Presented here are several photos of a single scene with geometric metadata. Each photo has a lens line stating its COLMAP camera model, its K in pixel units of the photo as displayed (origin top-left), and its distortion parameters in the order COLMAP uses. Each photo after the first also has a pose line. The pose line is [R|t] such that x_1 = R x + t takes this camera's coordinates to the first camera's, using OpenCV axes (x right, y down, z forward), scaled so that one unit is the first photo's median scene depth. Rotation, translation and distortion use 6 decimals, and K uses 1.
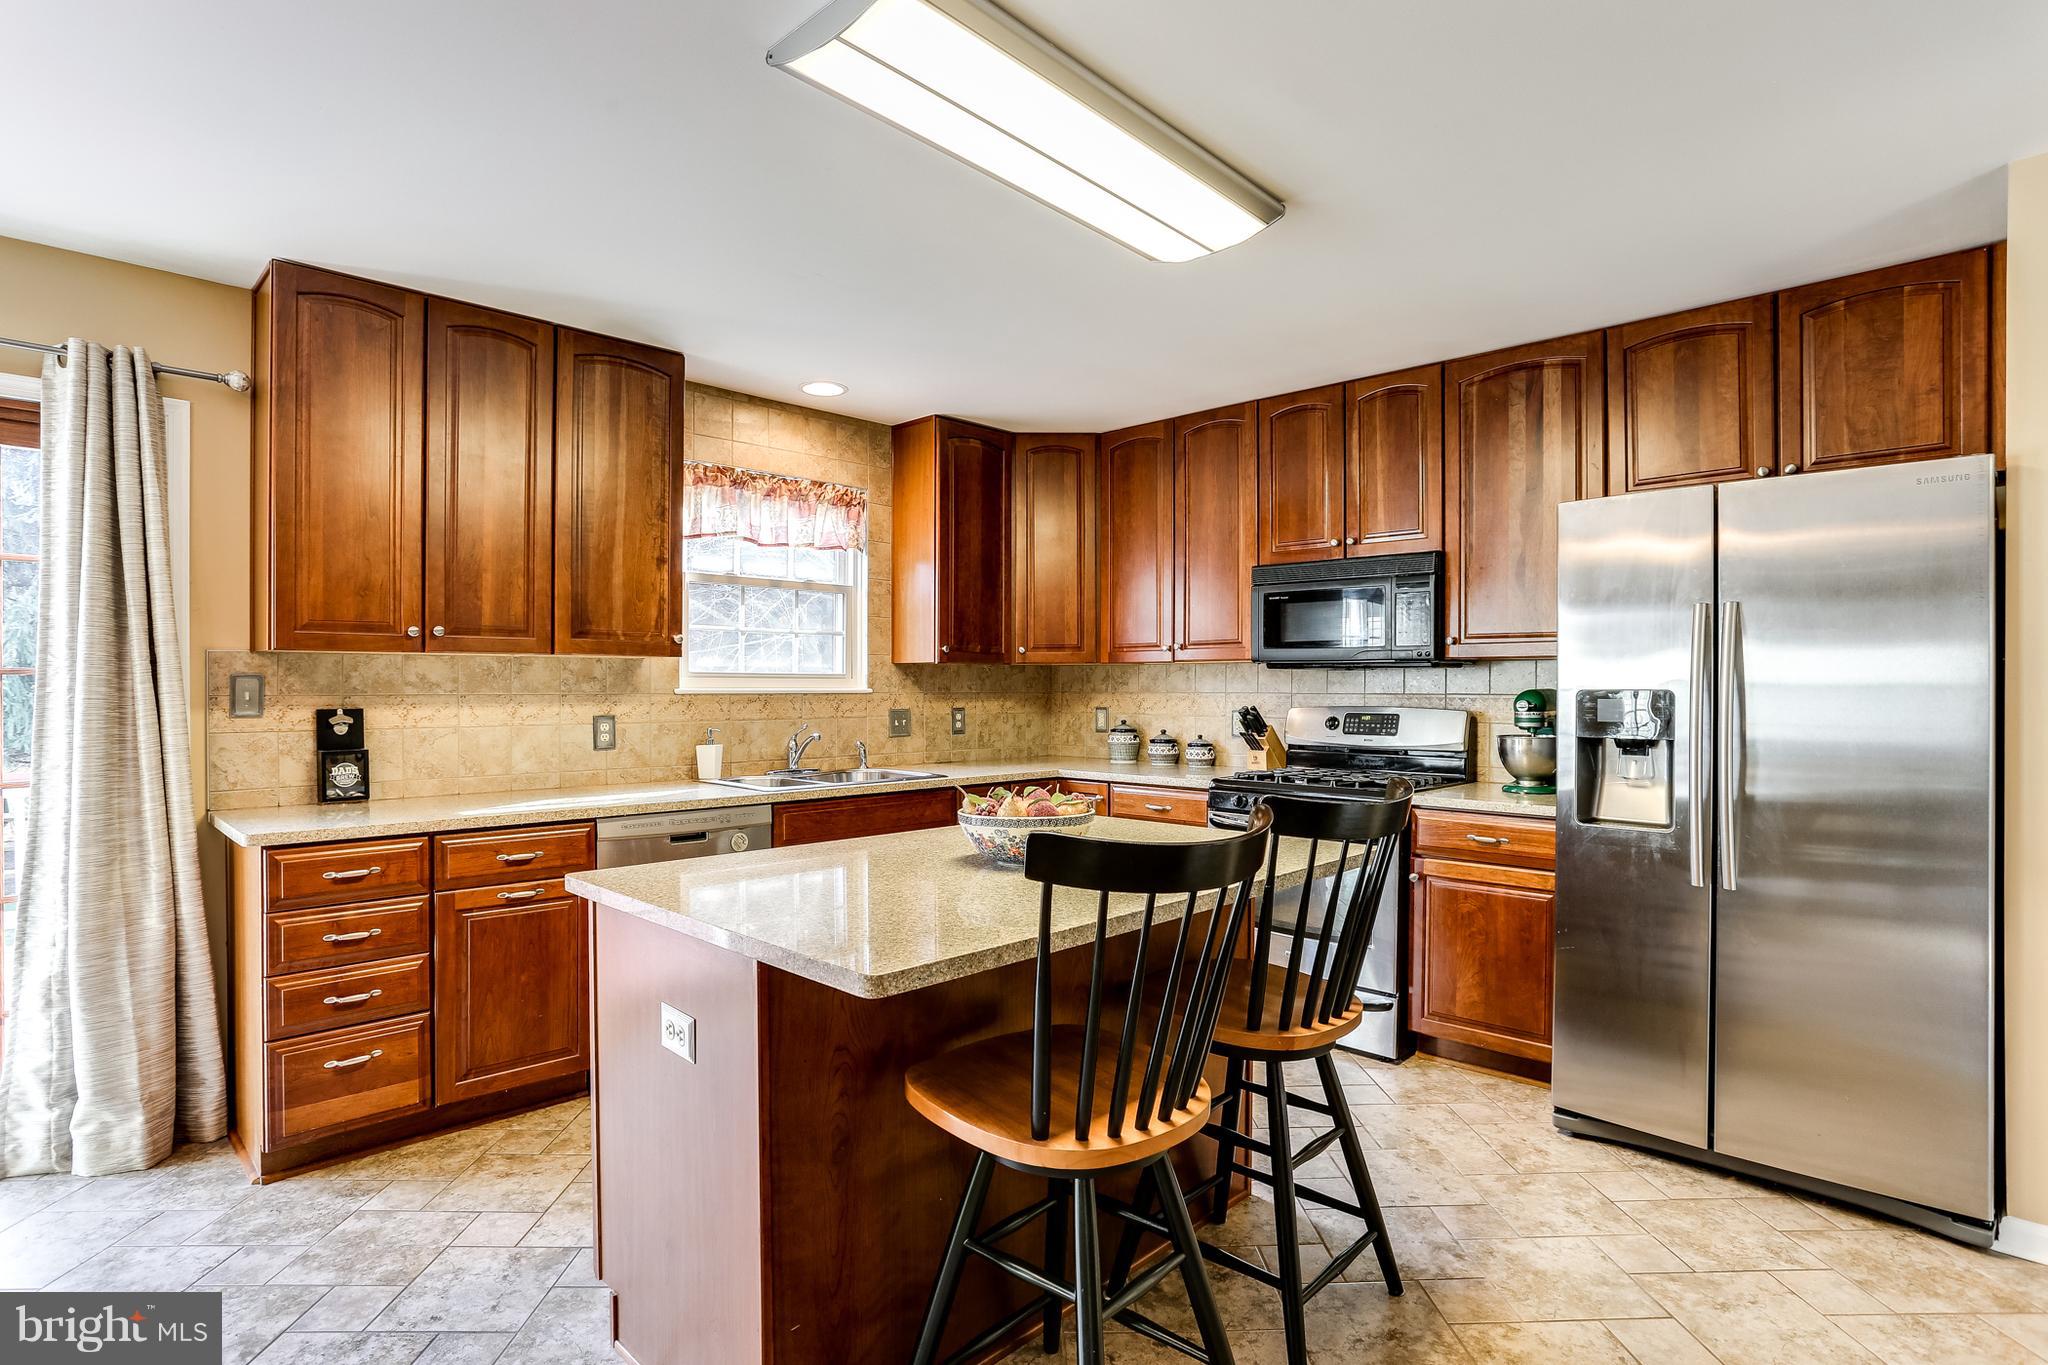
lens RADIAL K [[1021.1, 0, 1004.9], [0, 1021.1, 686.6], [0, 0, 1]] dist [-0.061149, 0.025894]
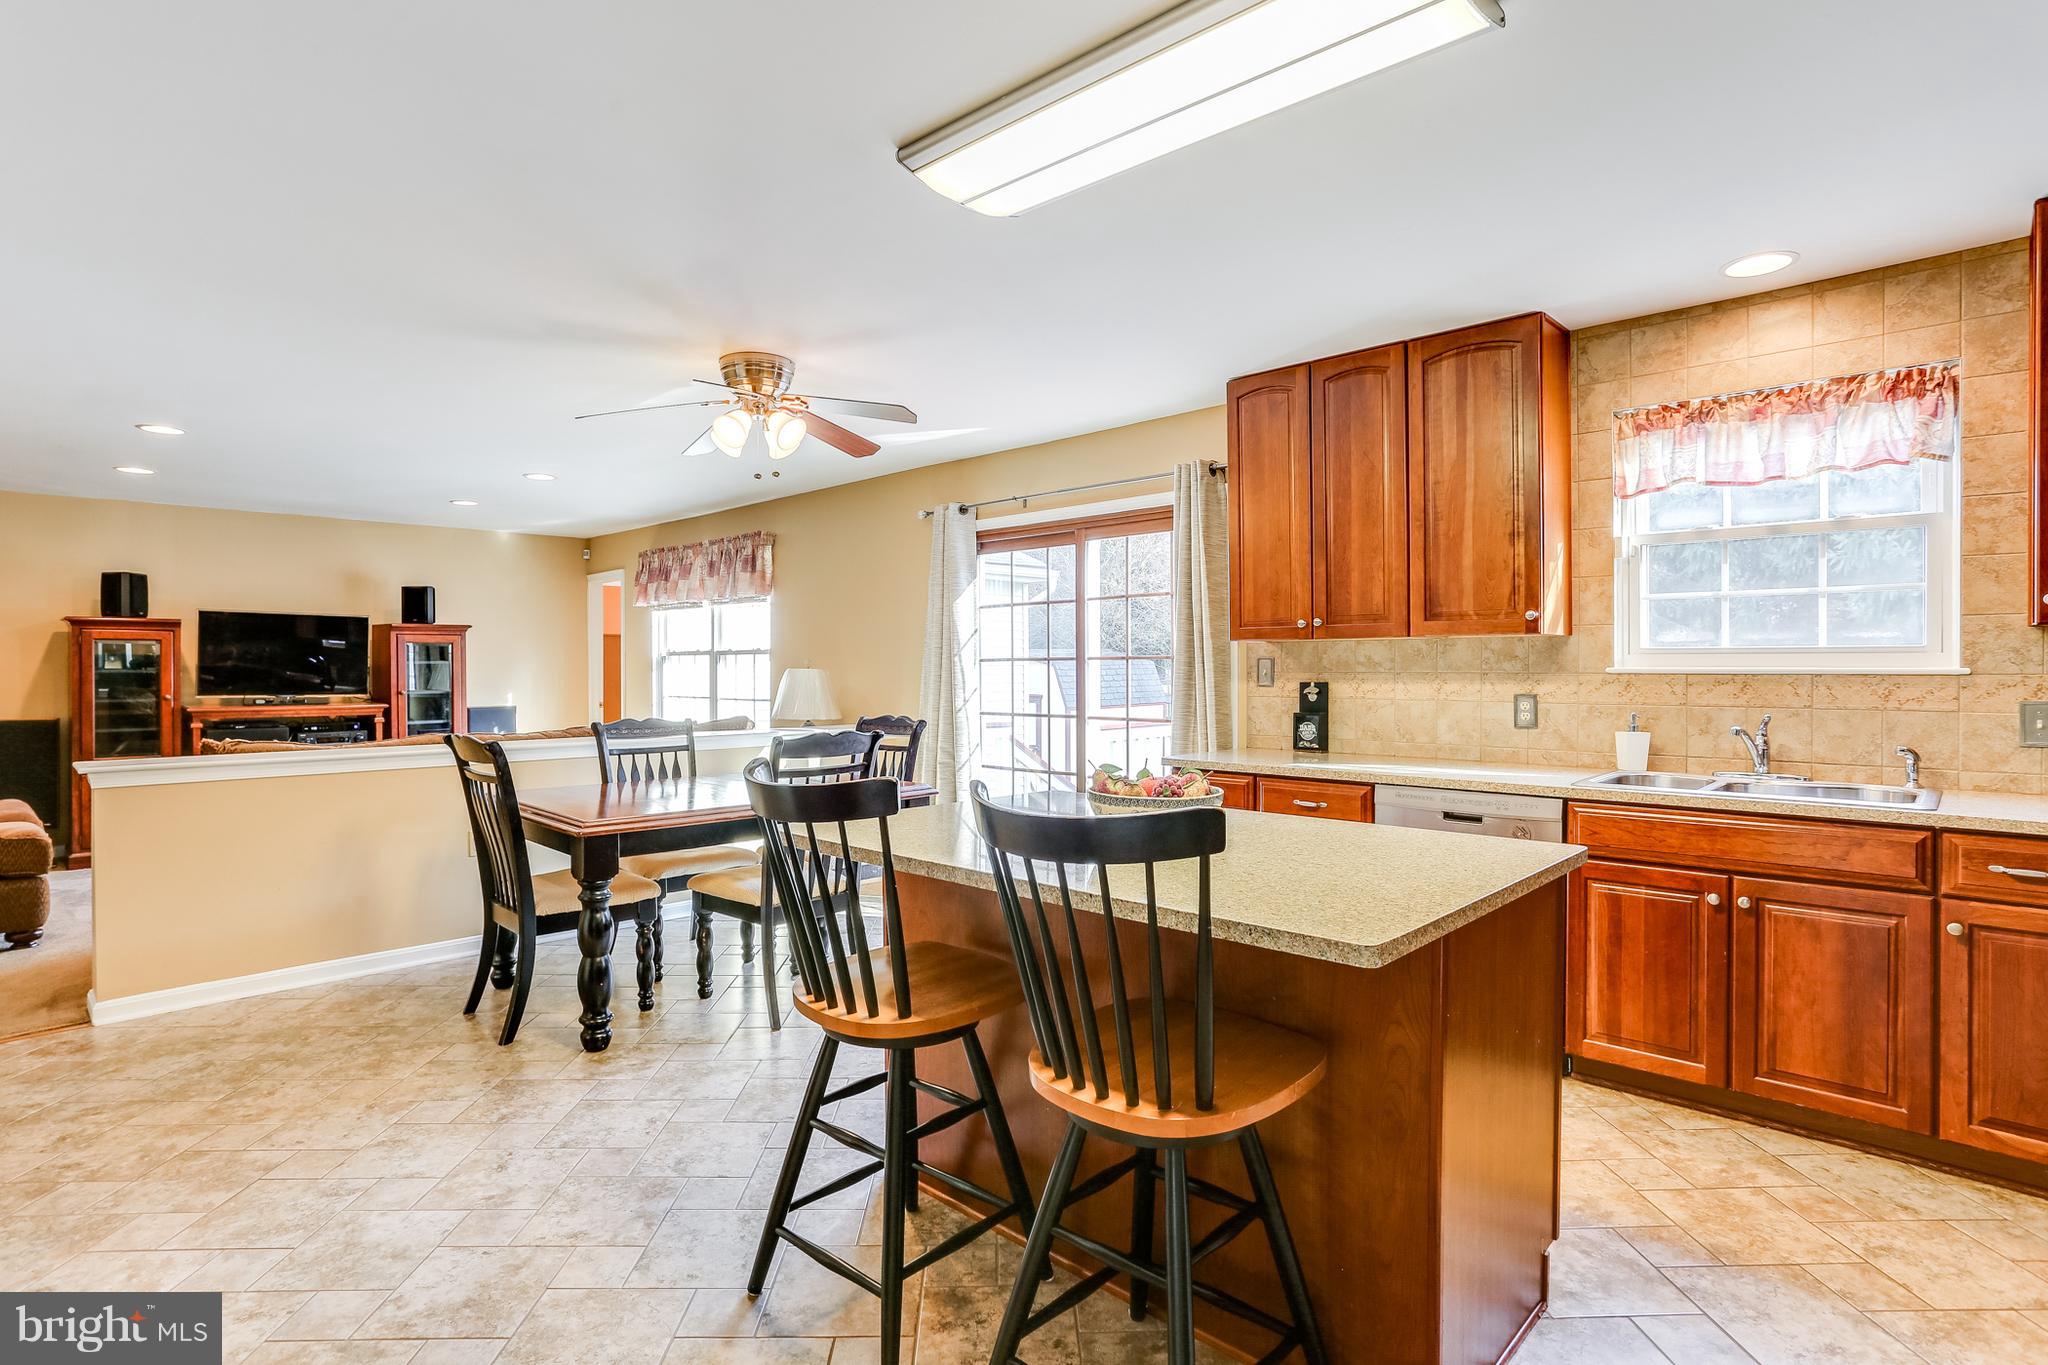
lens RADIAL K [[1021.1, 0, 1030.7], [0, 1021.1, 670.2], [0, 0, 1]] dist [-0.061149, 0.025894]
pose [[0.020887, 0.003463, -0.999776, 0.748405], [0.001249, 0.999993, 0.003490, 0.001087], [0.999781, -0.001322, 0.020882, 0.627938]]
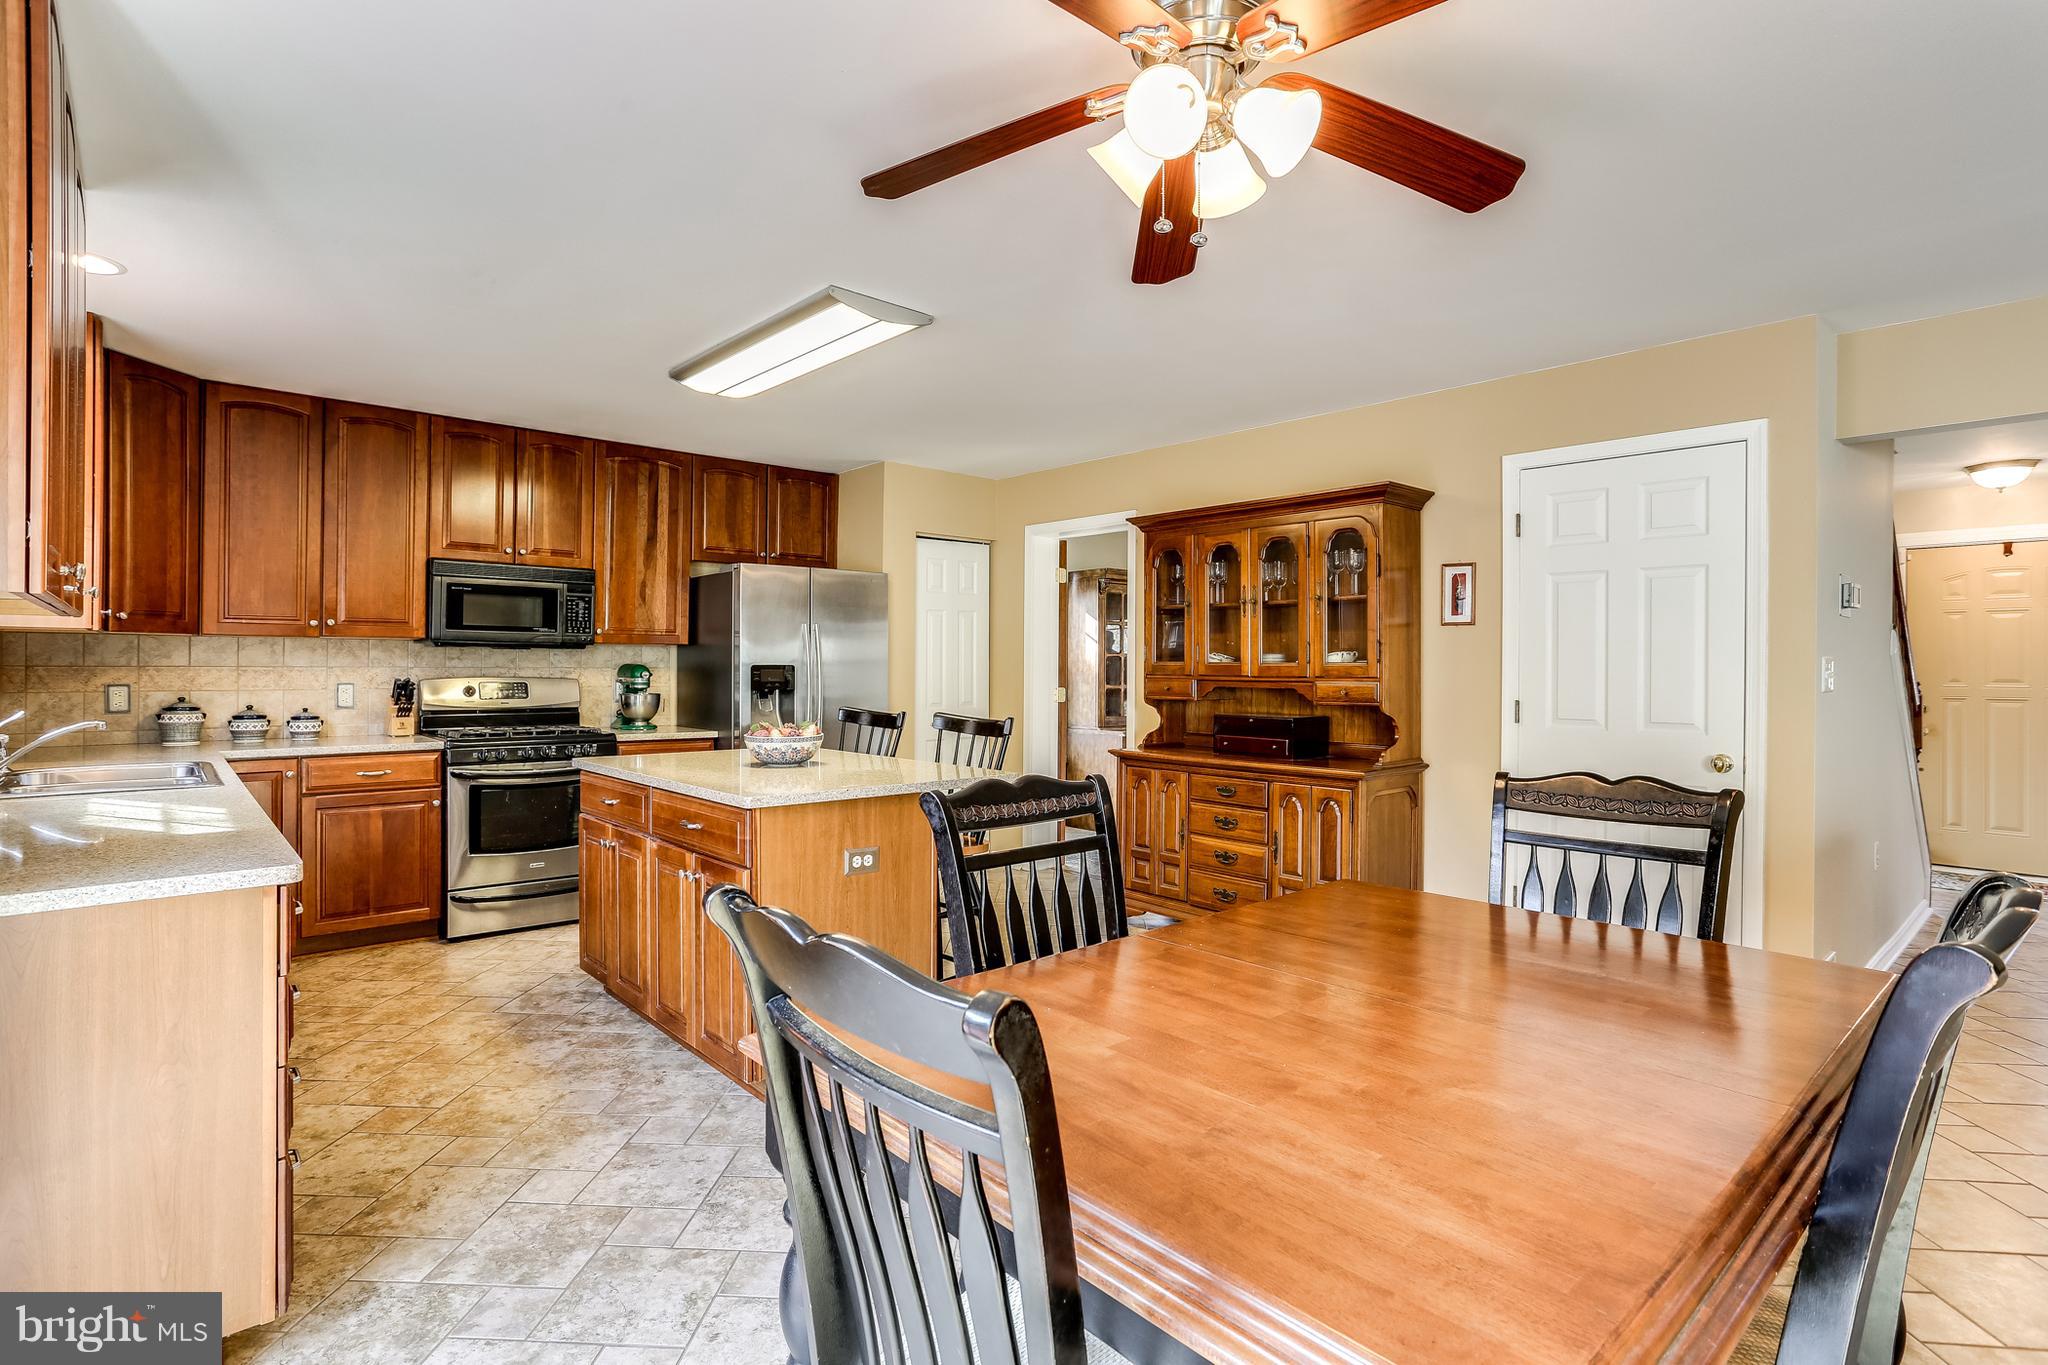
lens RADIAL K [[1021.1, 0, 1053.2], [0, 1021.1, 665.3], [0, 0, 1]] dist [-0.061149, 0.025894]
pose [[0.022385, -0.000893, 0.999749, -1.329745], [-0.007366, 0.999972, 0.001058, -0.003222], [-0.999722, -0.007388, 0.022378, 0.397044]]
